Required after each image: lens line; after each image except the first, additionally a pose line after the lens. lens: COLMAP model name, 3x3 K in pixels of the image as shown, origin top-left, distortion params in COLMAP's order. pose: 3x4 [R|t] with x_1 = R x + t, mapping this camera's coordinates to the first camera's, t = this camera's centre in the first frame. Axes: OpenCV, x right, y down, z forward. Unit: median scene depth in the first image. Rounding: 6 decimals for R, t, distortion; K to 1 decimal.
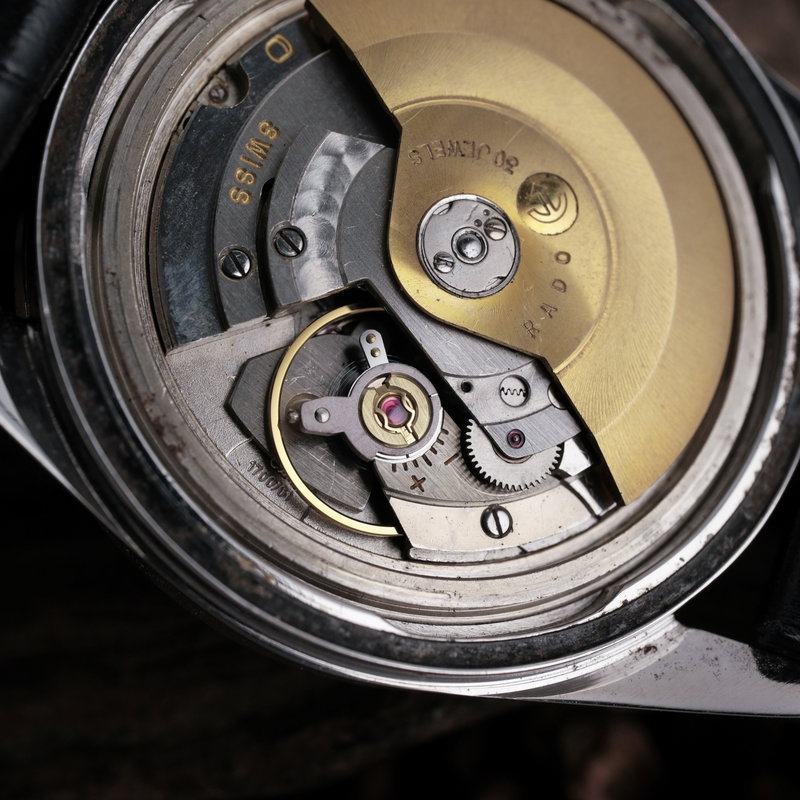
lens RADIAL K [[1444.7, 0, 395.3], [0, 1444.7, 399.6], [0, 0, 1]] dist [0.044399, 0.000000]
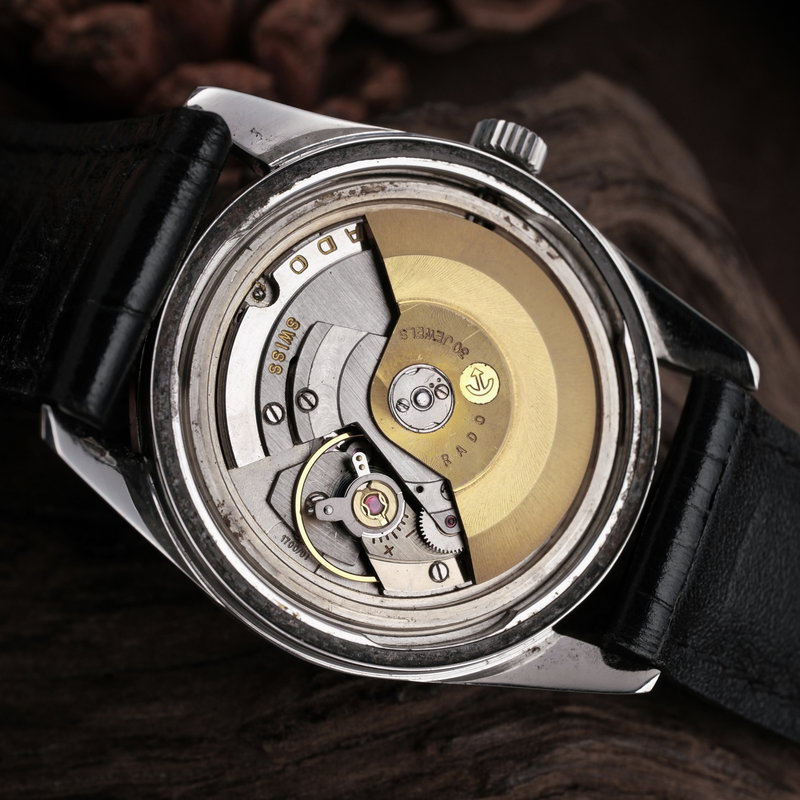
lens RADIAL K [[1444.7, 0, 403.6], [0, 1444.7, 400.2], [0, 0, 1]] dist [0.044399, 0.000000]
pose [[0.999921, -0.000588, 0.012571, 0.011902], [-0.000527, 0.996073, 0.088539, -0.242989], [-0.012573, -0.088539, 0.995993, -0.557660]]
